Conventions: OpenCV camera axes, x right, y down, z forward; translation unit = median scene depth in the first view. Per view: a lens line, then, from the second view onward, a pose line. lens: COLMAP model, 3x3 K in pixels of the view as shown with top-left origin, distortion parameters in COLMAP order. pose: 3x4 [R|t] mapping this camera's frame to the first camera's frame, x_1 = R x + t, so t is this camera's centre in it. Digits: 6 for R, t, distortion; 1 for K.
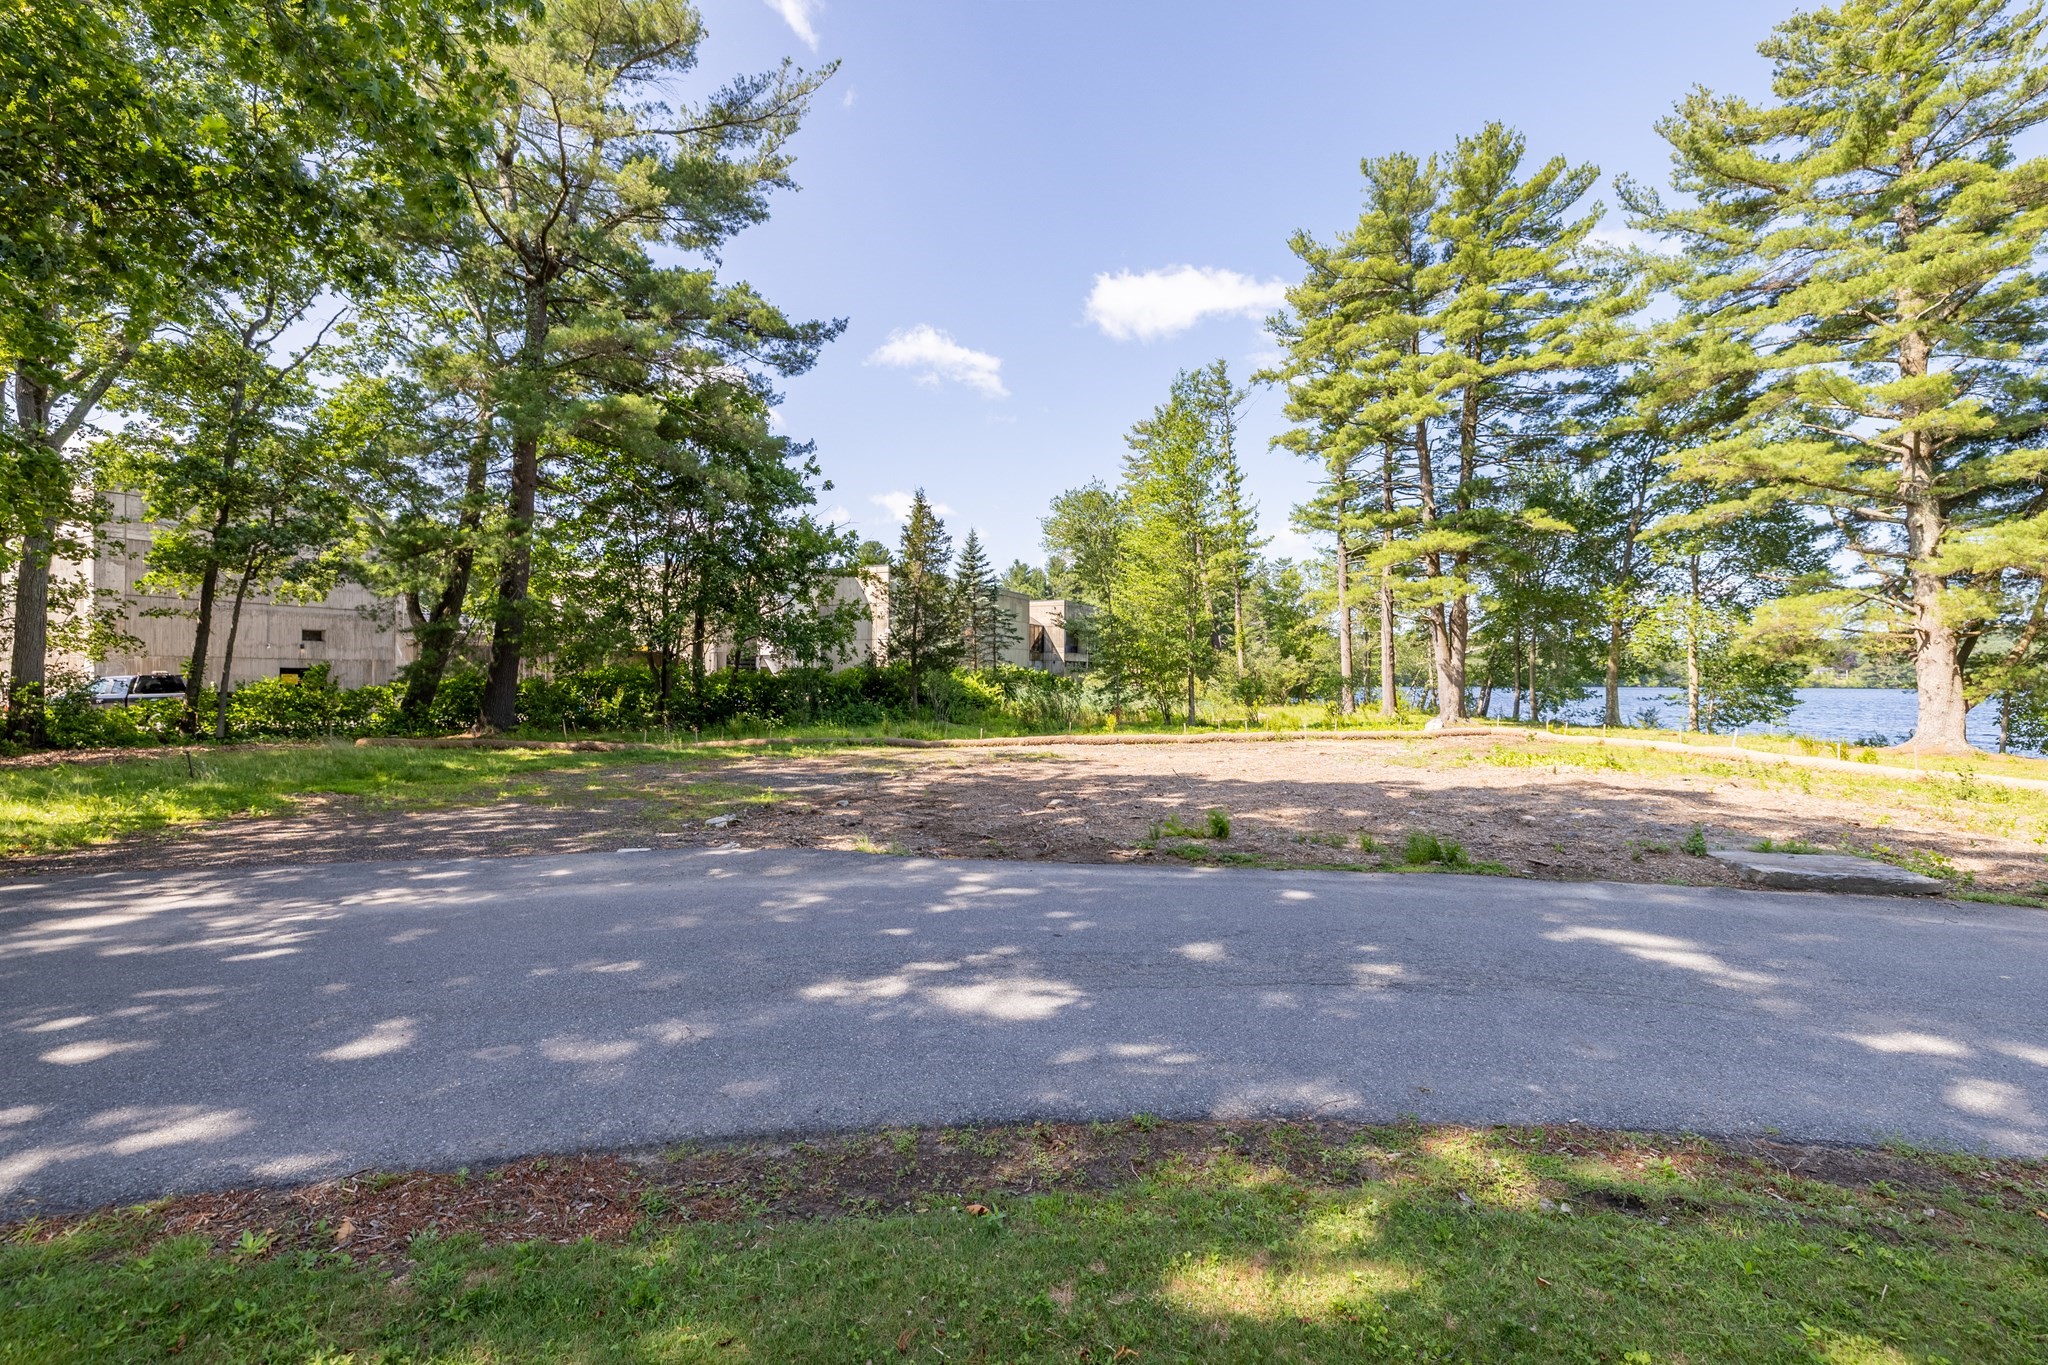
lens RADIAL K [[871.0, 0, 983.1], [0, 871.0, 682.3], [0, 0, 1]] dist [-0.000776, -0.000144]
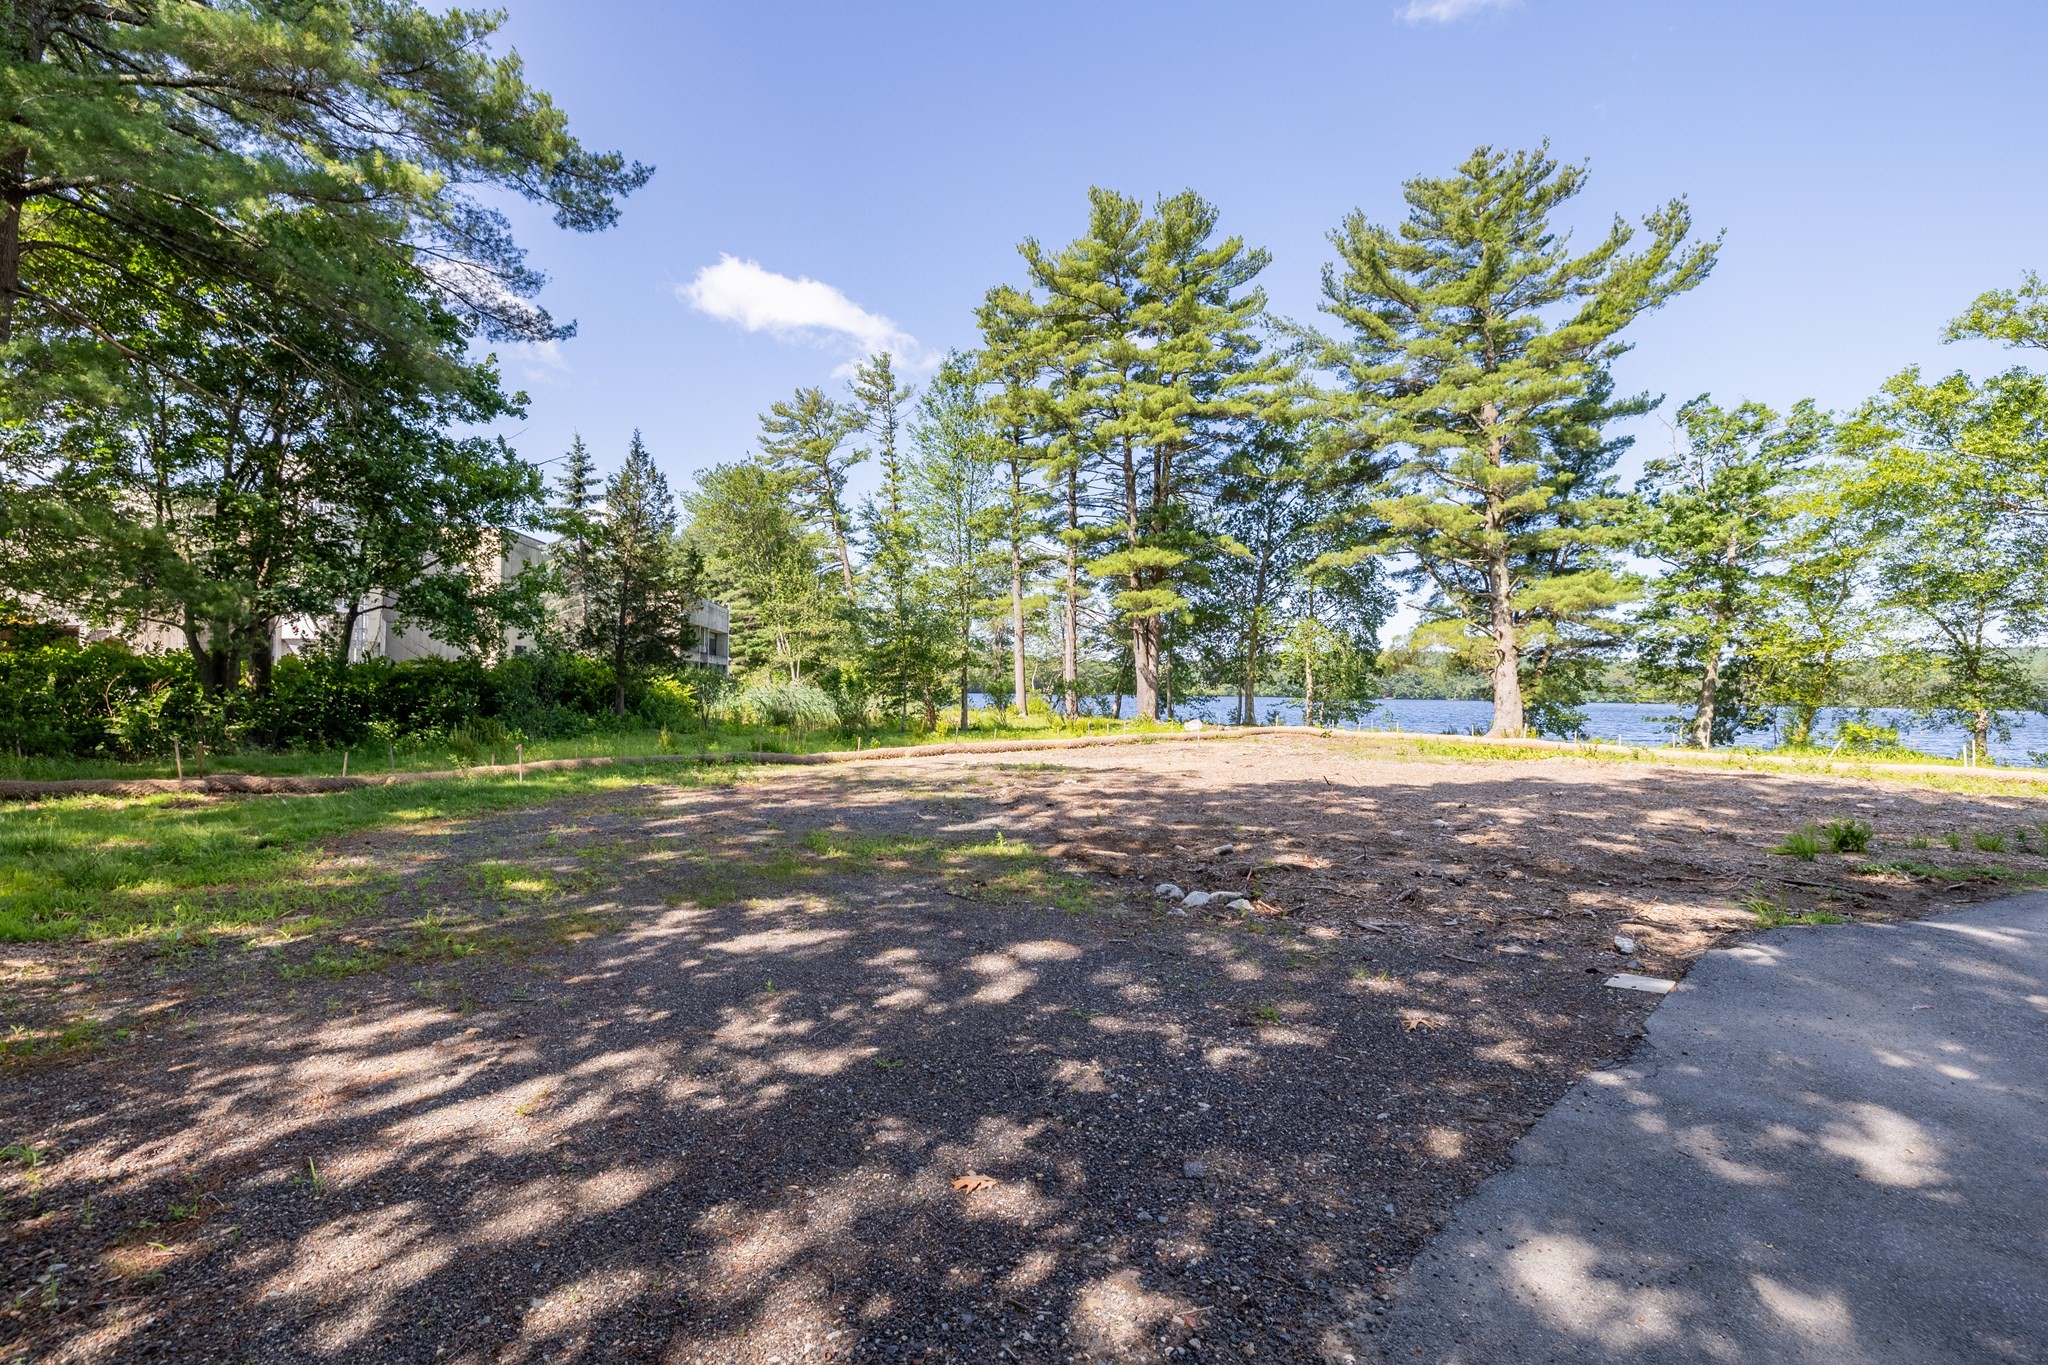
lens RADIAL K [[871.0, 0, 983.1], [0, 871.0, 682.3], [0, 0, 1]] dist [-0.000776, -0.000144]
pose [[0.838132, 0.009911, 0.545378, -0.244162], [-0.006702, 0.999947, -0.007873, 0.003999], [-0.545427, 0.002944, 0.838153, 0.200811]]
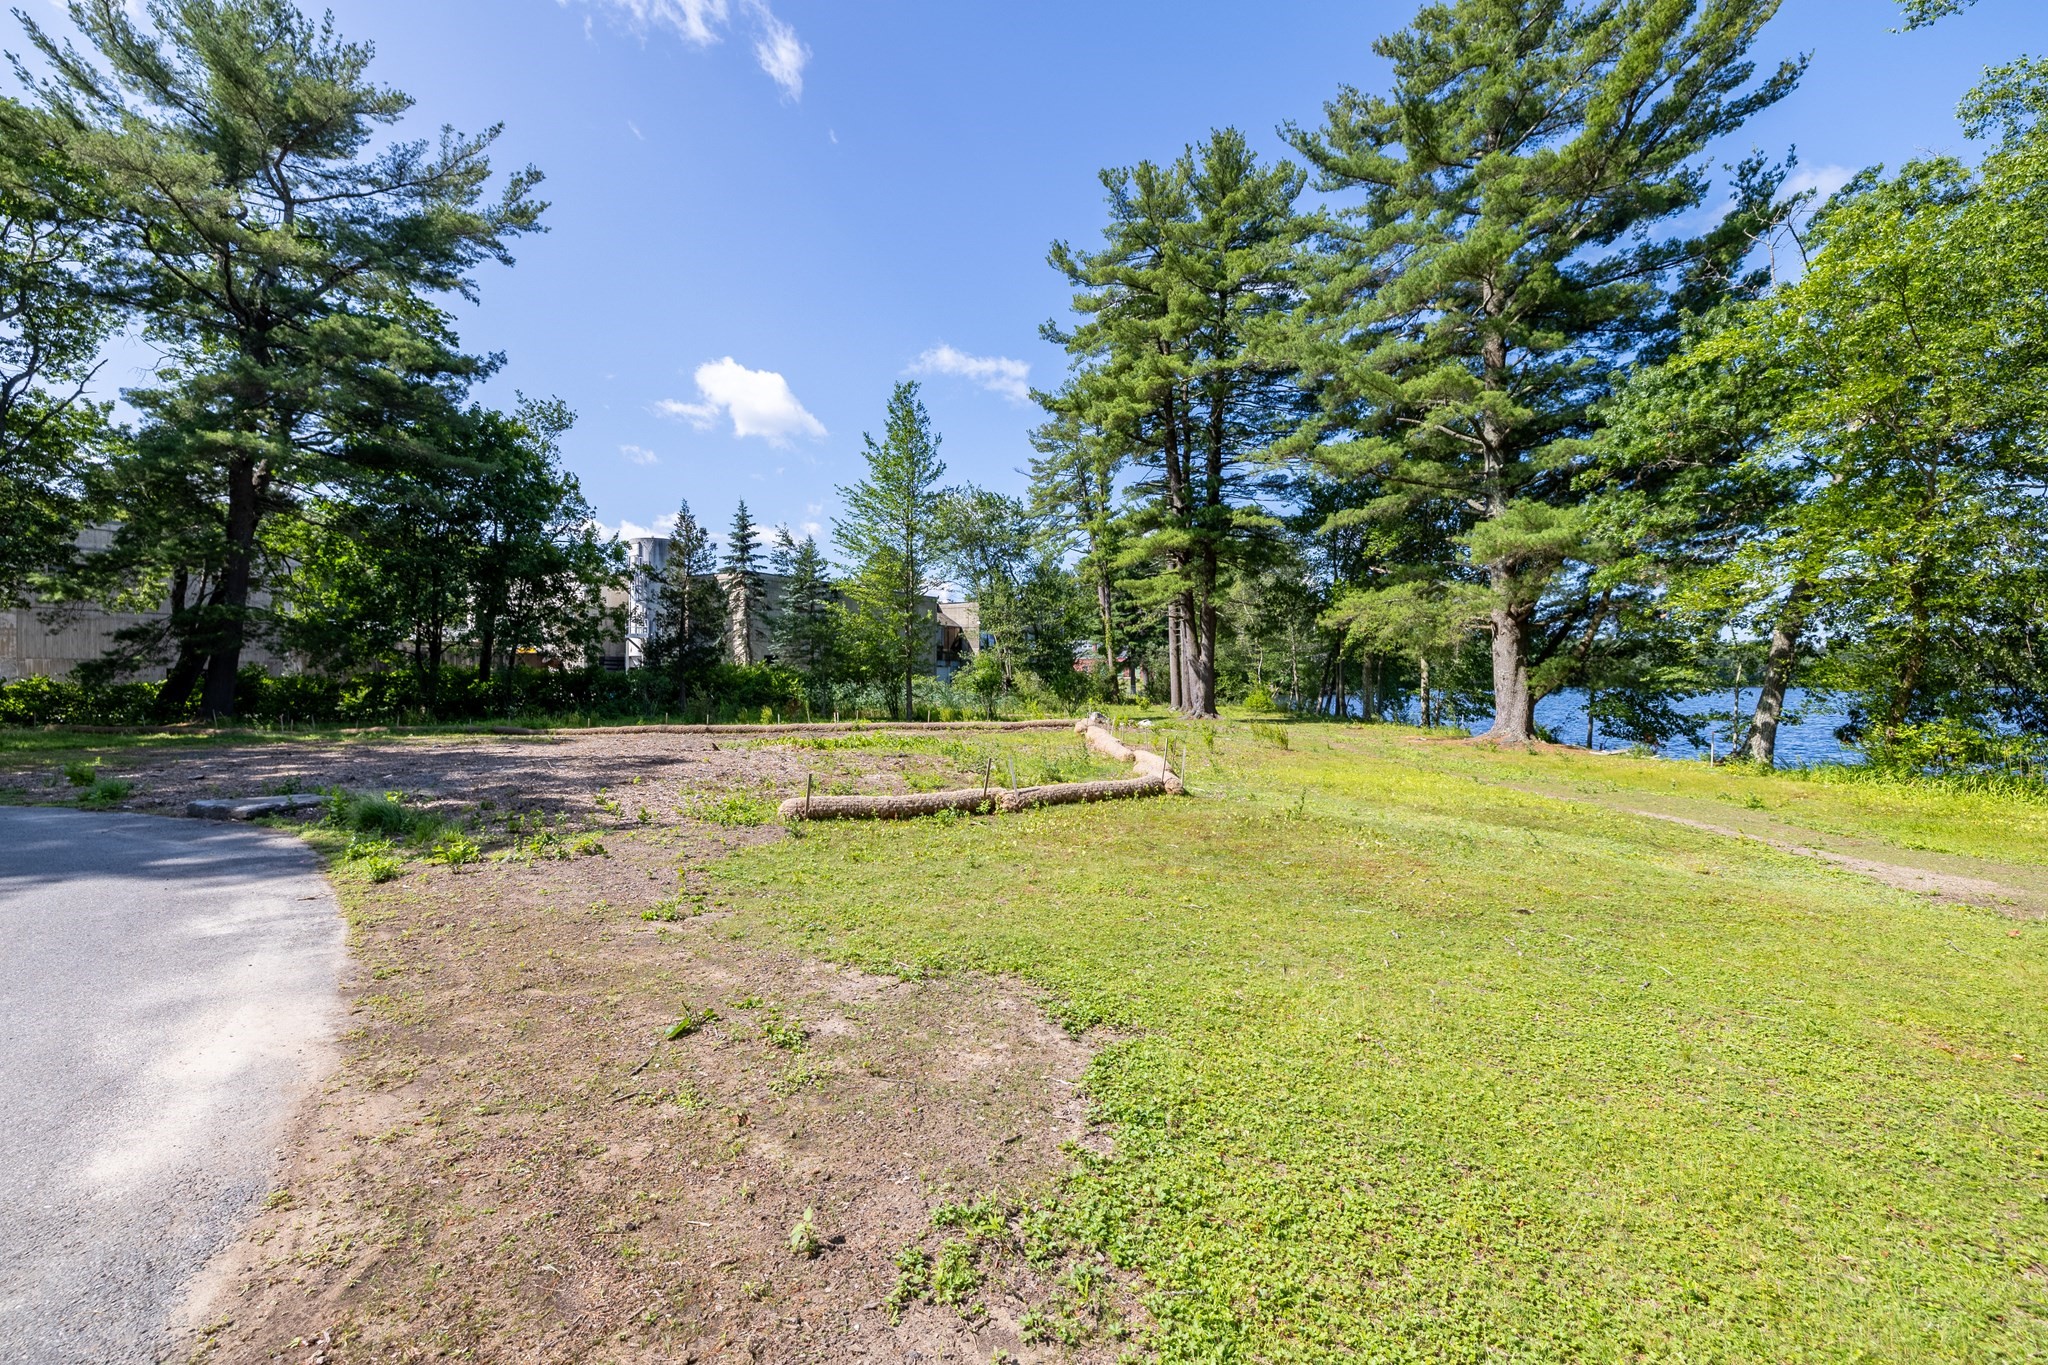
lens RADIAL K [[871.0, 0, 983.1], [0, 871.0, 682.3], [0, 0, 1]] dist [-0.000776, -0.000144]
pose [[0.995098, -0.002771, -0.098853, 0.410441], [0.002492, 0.999993, -0.002944, 0.008033], [0.098860, 0.002683, 0.995098, -0.038856]]
